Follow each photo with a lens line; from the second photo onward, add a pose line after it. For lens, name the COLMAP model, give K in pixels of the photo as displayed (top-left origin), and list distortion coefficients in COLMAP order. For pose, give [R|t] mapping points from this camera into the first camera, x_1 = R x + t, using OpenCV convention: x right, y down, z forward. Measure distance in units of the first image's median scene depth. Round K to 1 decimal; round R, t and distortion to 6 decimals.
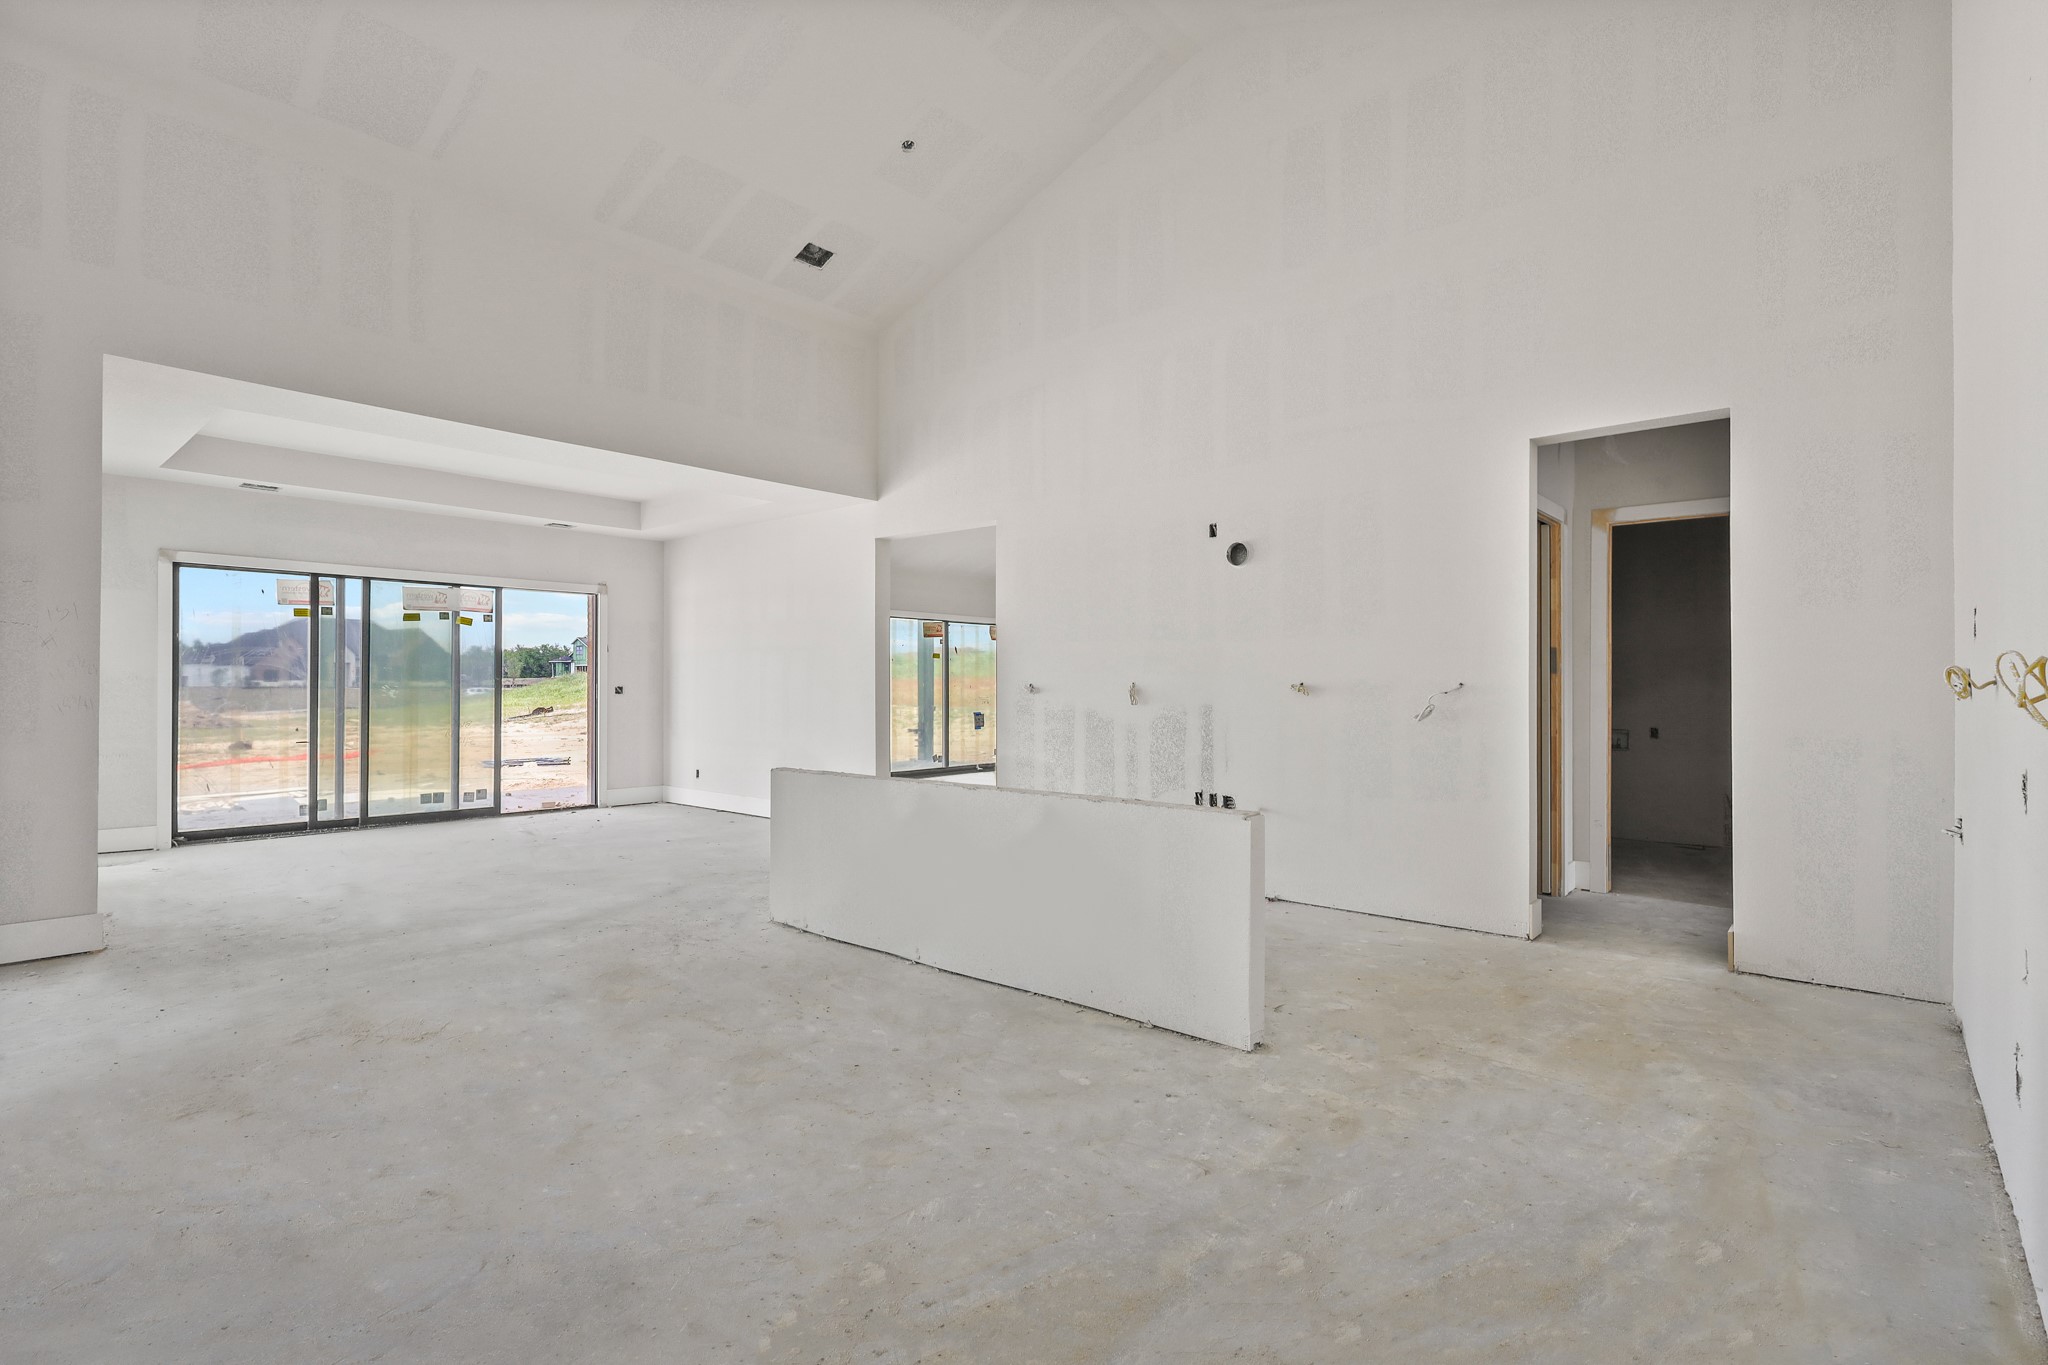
lens RADIAL K [[943.3, 0, 1024.0], [0, 943.3, 682.5], [0, 0, 1]] dist [0.001498, -0.000128]
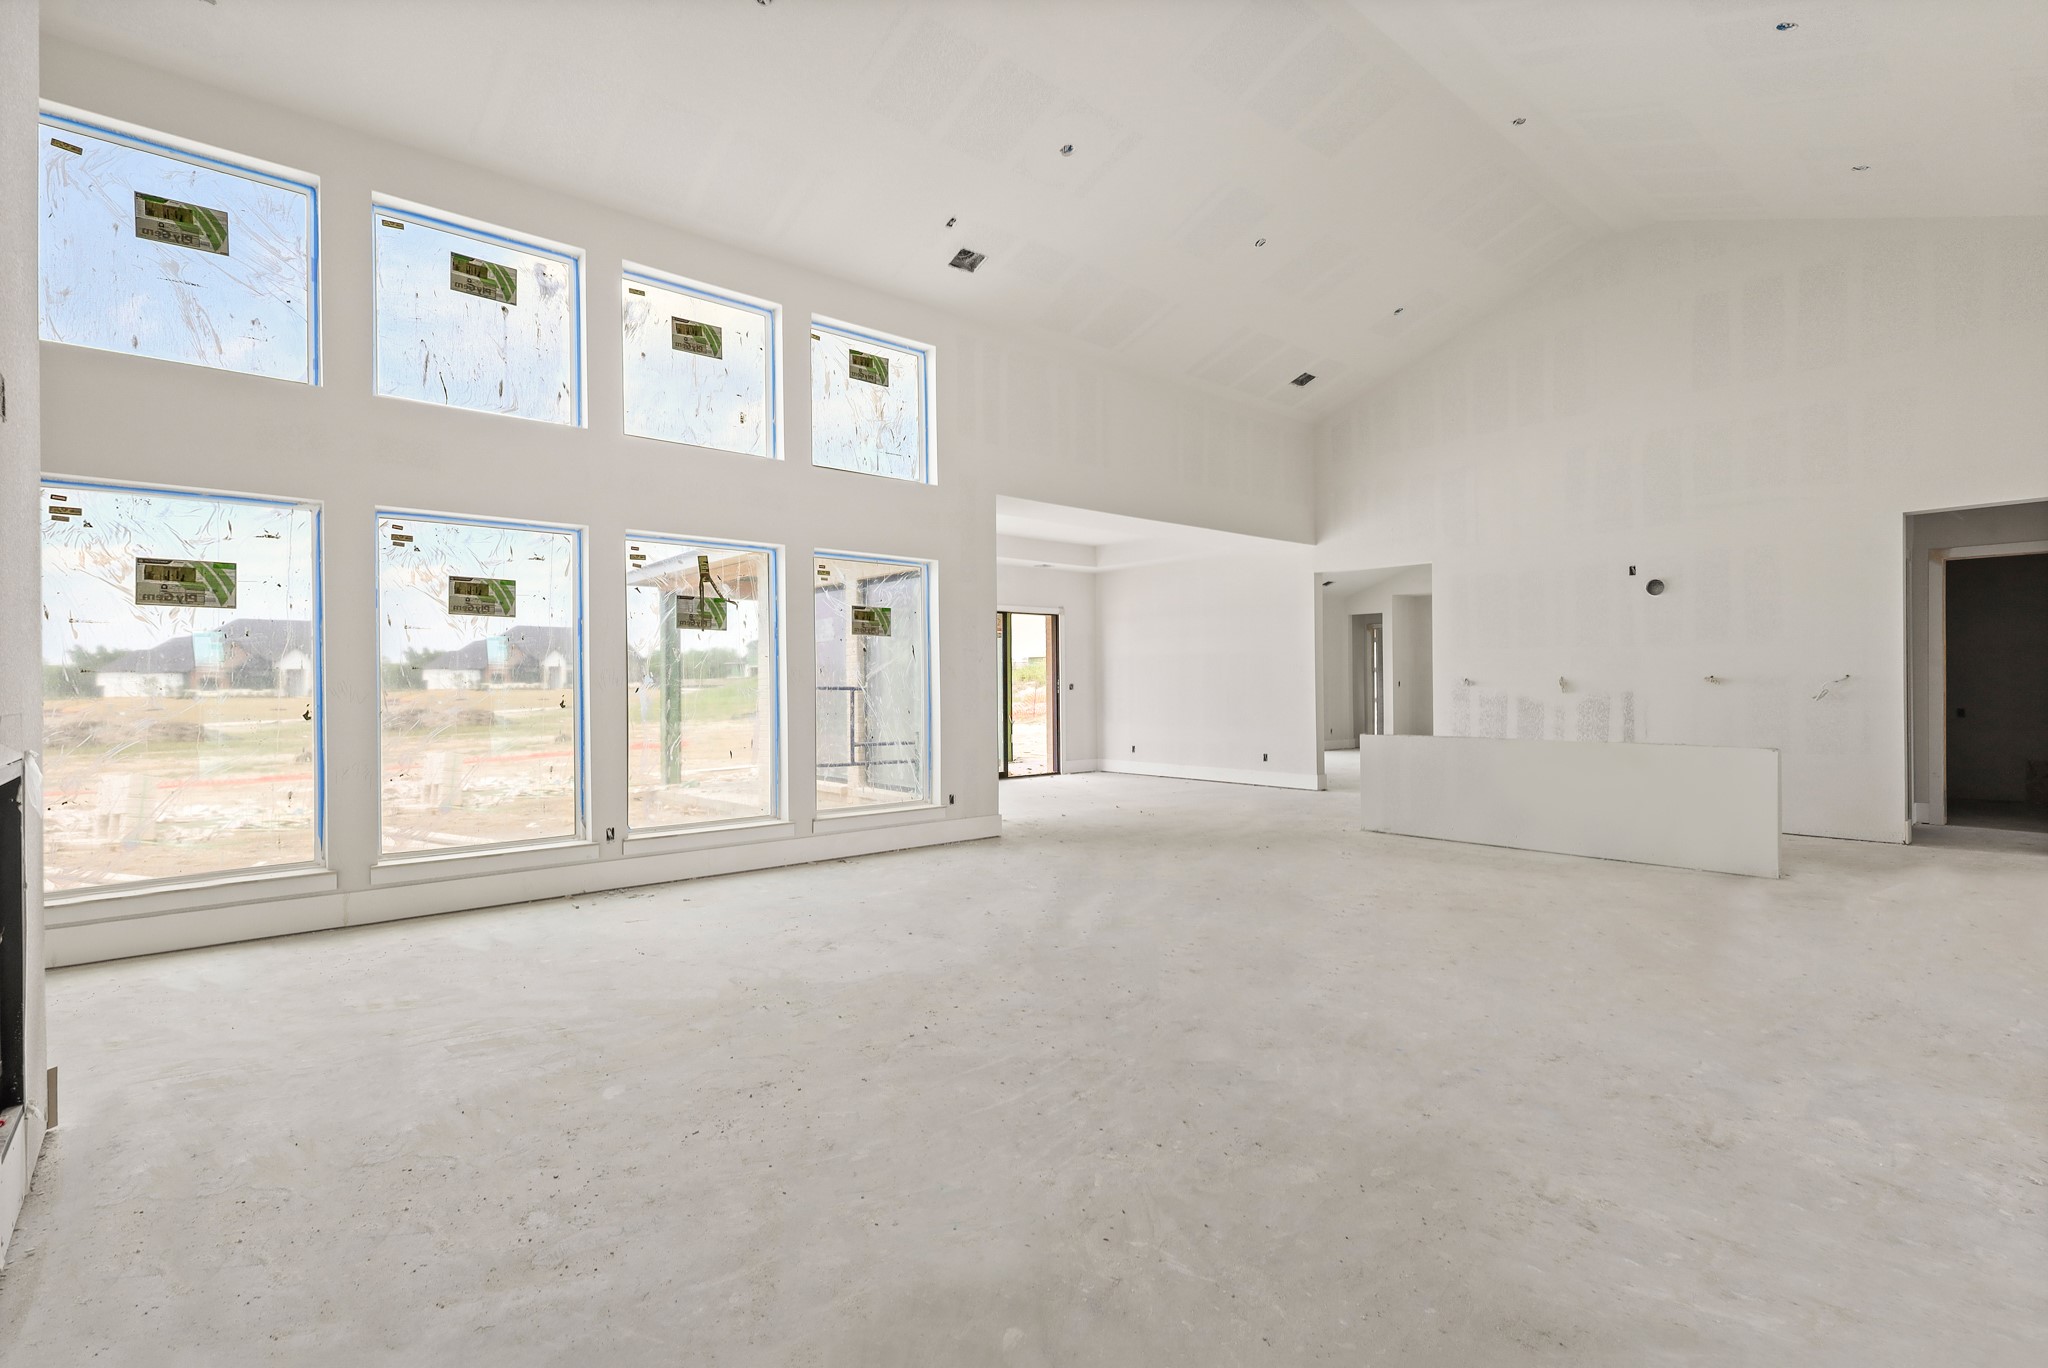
lens RADIAL K [[963.3, 0, 1024.0], [0, 963.3, 684.0], [0, 0, 1]] dist [0.010903, -0.000434]
pose [[0.990839, -0.009779, -0.134692, -0.490438], [0.010566, 0.999931, 0.005130, -0.005157], [0.134633, -0.006506, 0.990874, -0.553482]]
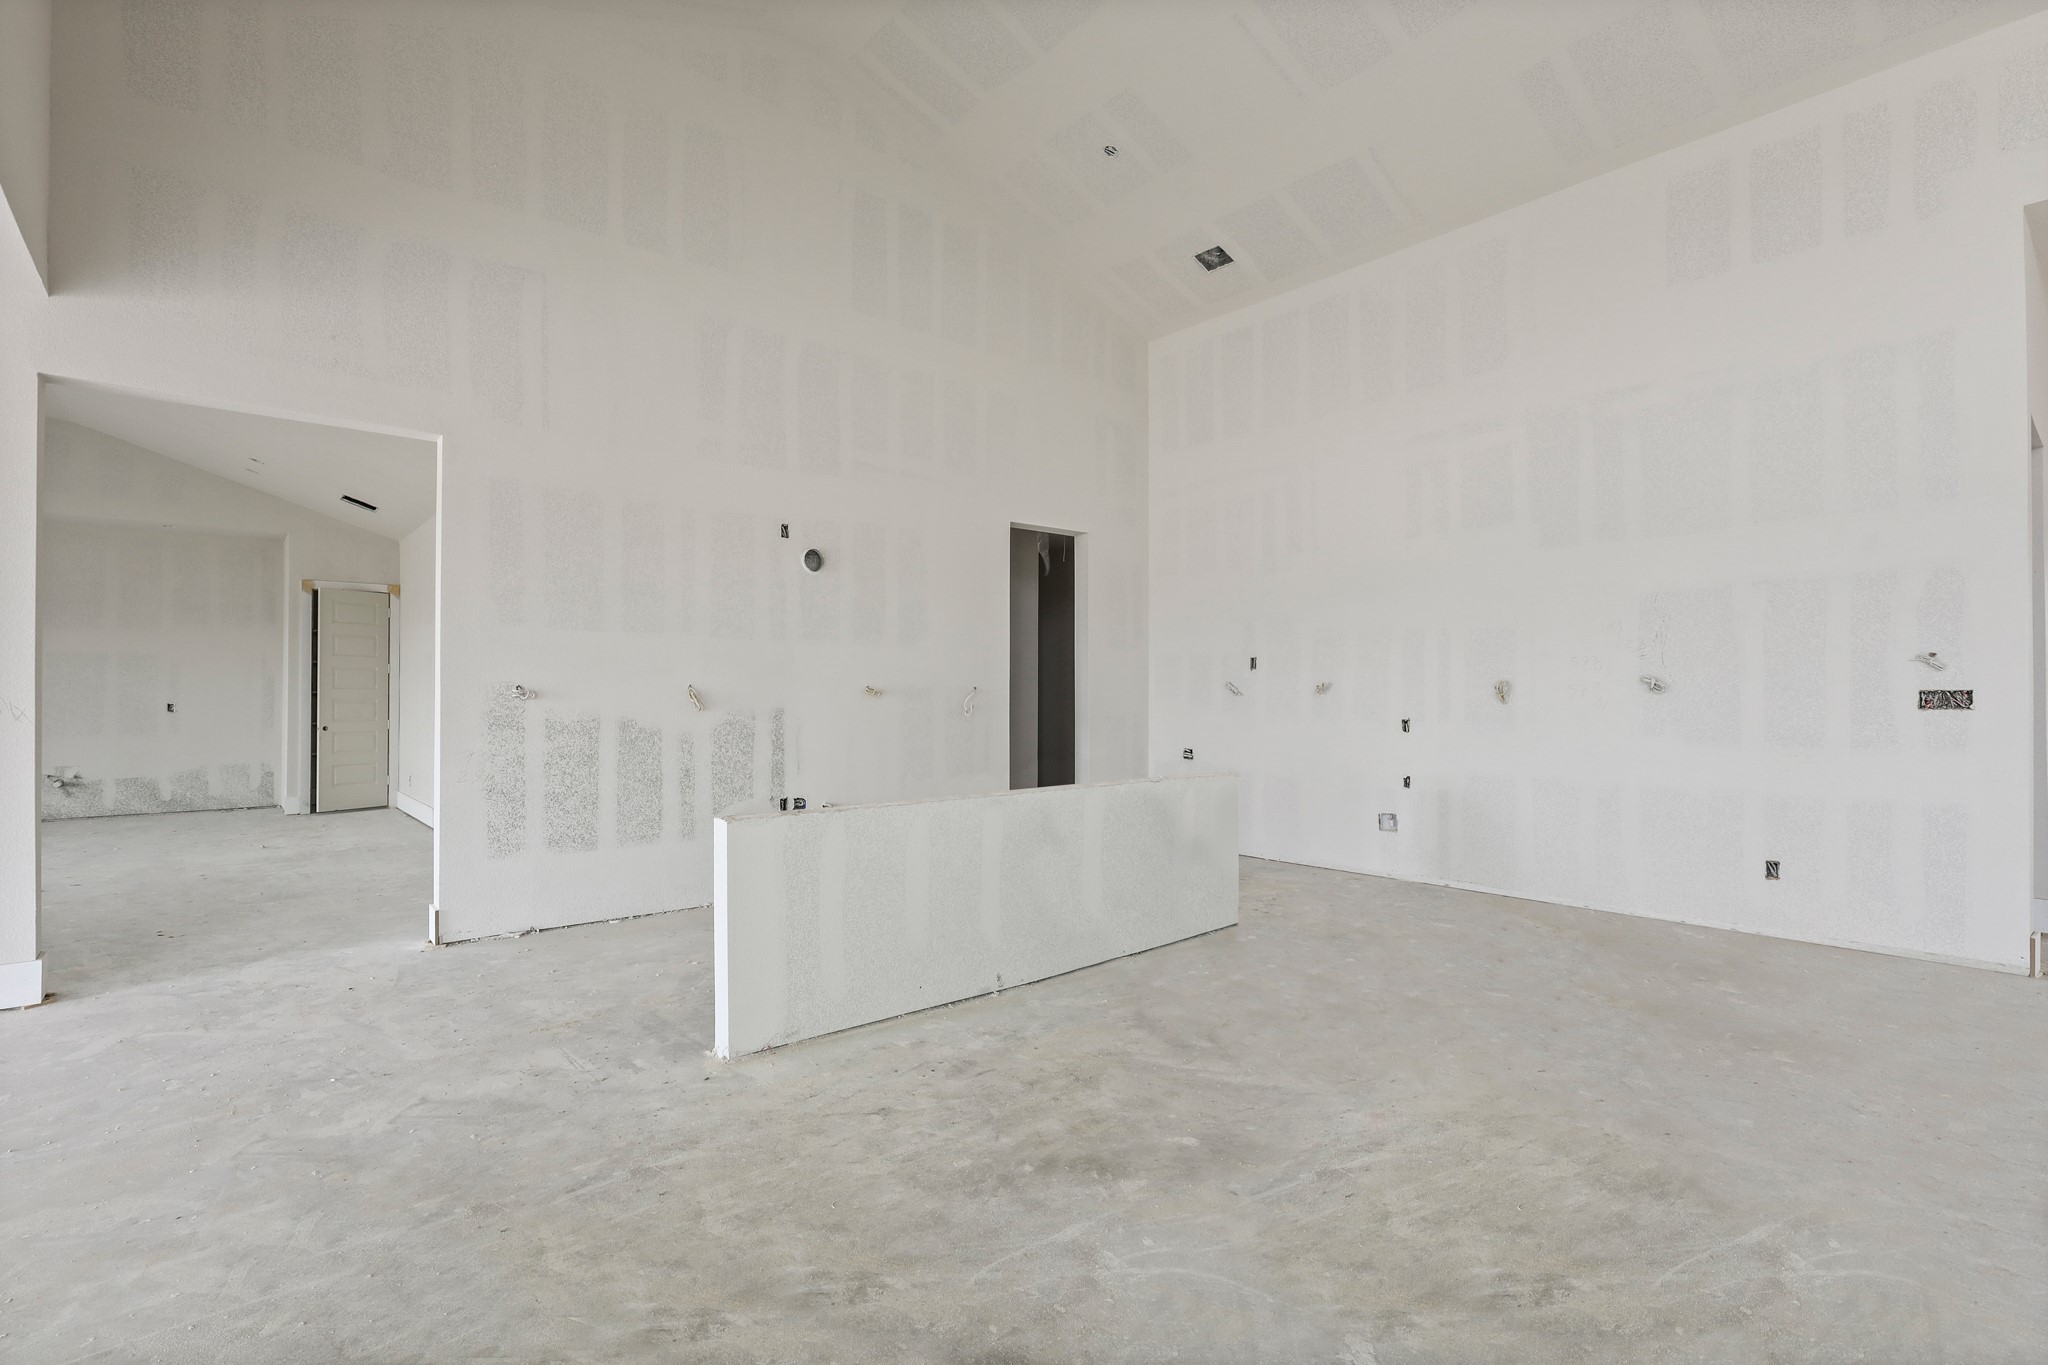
lens RADIAL K [[963.3, 0, 1024.0], [0, 963.3, 682.5], [0, 0, 1]] dist [0.010903, -0.000434]
pose [[0.137483, 0.000685, 0.990504, -0.713964], [-0.012582, 0.999920, 0.001054, -0.006677], [-0.990424, -0.012607, 0.137481, 0.574428]]
